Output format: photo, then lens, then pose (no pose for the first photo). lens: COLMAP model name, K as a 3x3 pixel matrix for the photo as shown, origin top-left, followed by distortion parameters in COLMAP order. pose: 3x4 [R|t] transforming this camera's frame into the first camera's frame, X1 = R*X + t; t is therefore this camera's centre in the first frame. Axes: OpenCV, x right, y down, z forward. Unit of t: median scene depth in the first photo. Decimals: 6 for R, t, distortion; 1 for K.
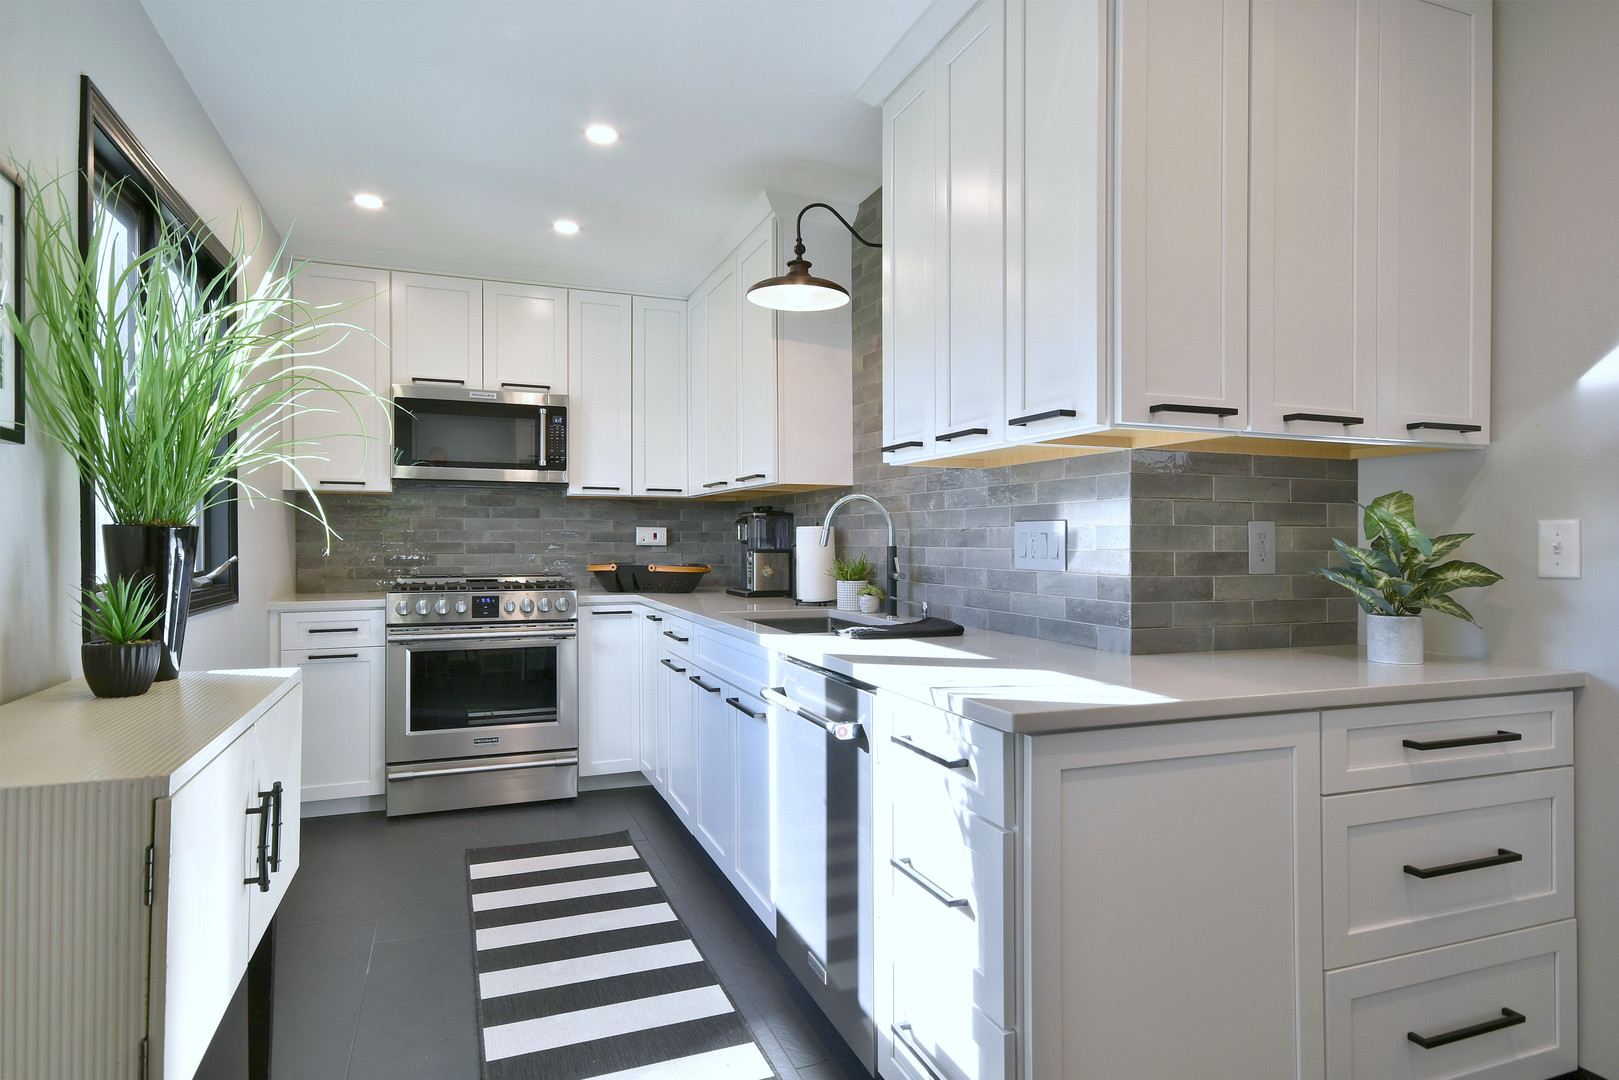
lens RADIAL K [[922.3, 0, 818.4], [0, 922.3, 538.6], [0, 0, 1]] dist [0.021832, -0.002311]
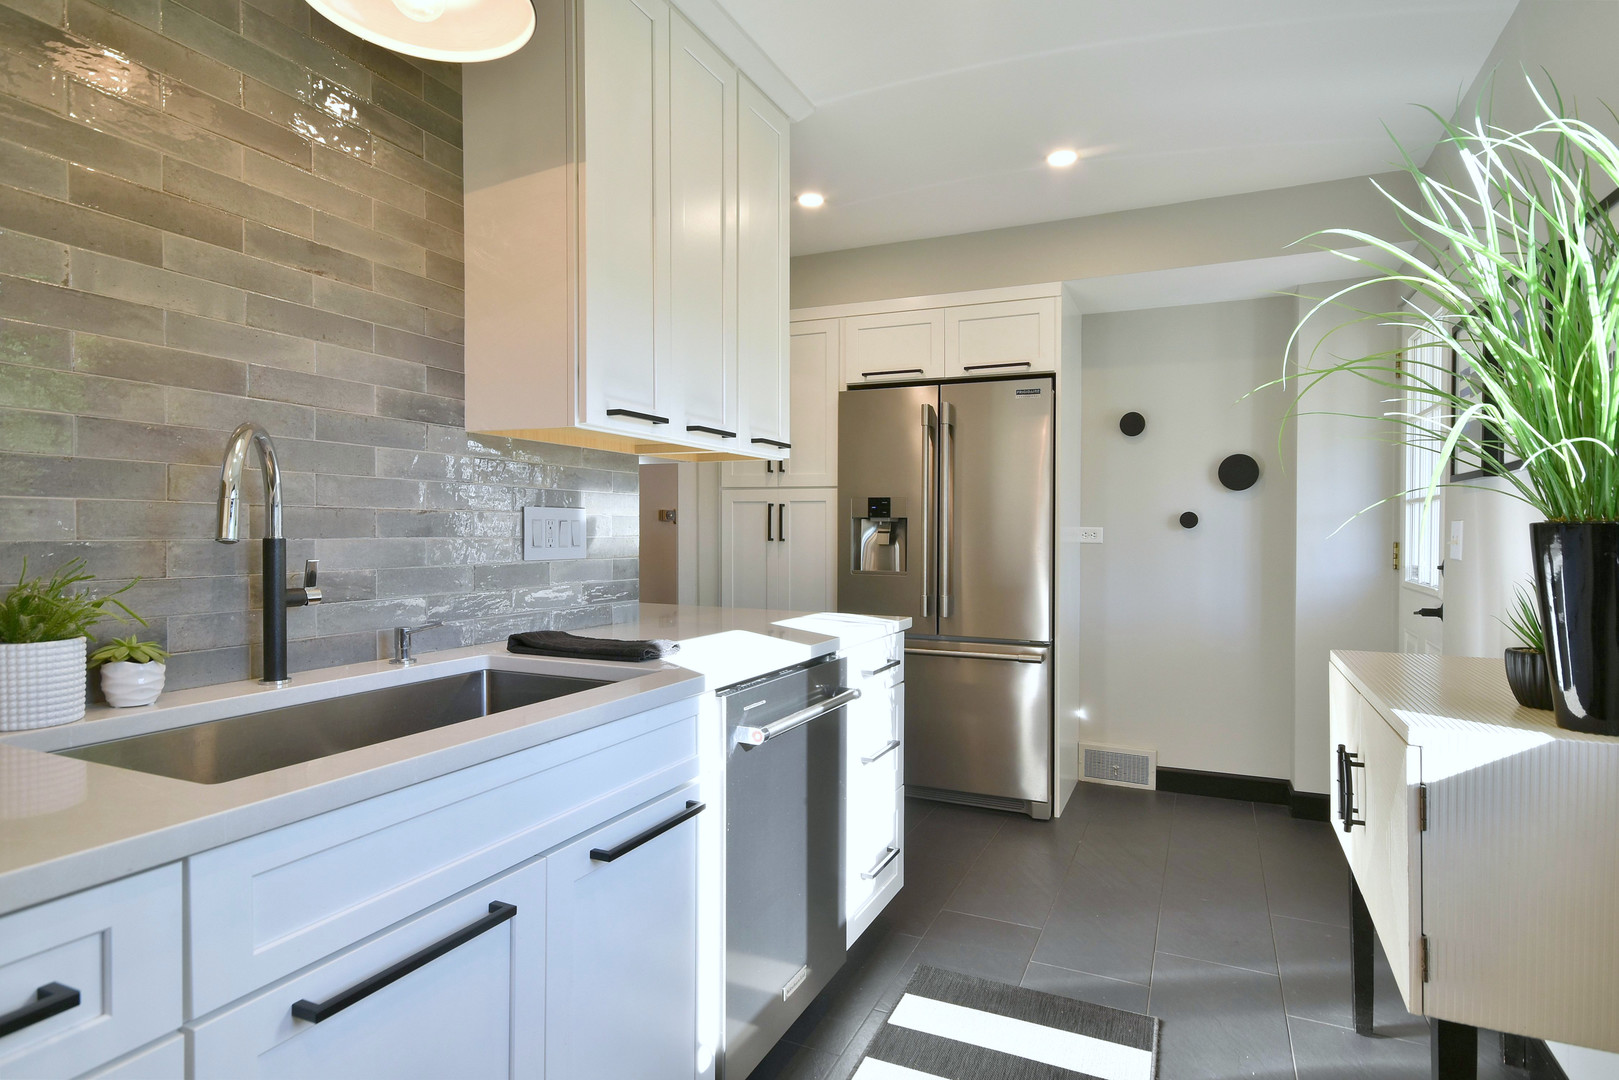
lens RADIAL K [[922.3, 0, 810.6], [0, 922.3, 538.8], [0, 0, 1]] dist [0.021832, -0.002311]
pose [[-0.726662, -0.009030, 0.686936, -0.624770], [-0.005434, 0.999958, 0.007396, 0.004938], [-0.686973, 0.001641, -0.726681, 1.582413]]
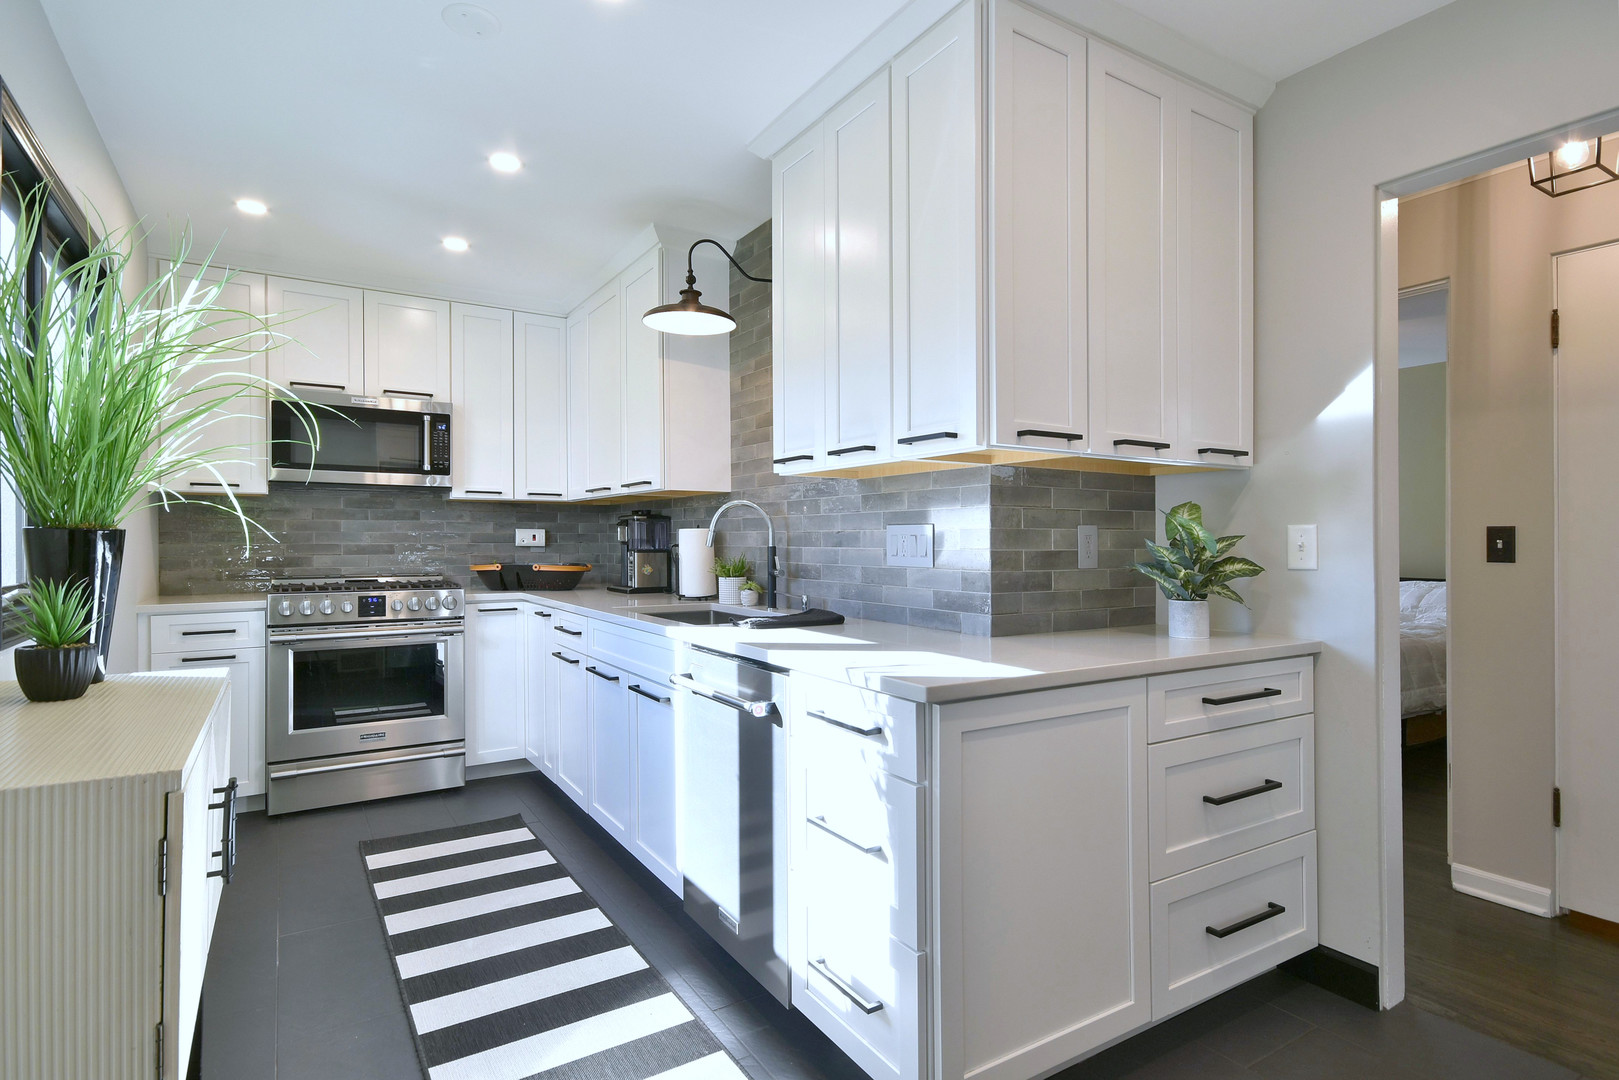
lens RADIAL K [[842.1, 0, 812.5], [0, 842.1, 535.7], [0, 0, 1]] dist [0.017941, -0.005157]
pose [[0.983005, -0.000840, 0.183575, -0.081693], [0.001515, 0.999993, -0.003540, -0.001545], [-0.183571, 0.003758, 0.982999, -0.029577]]
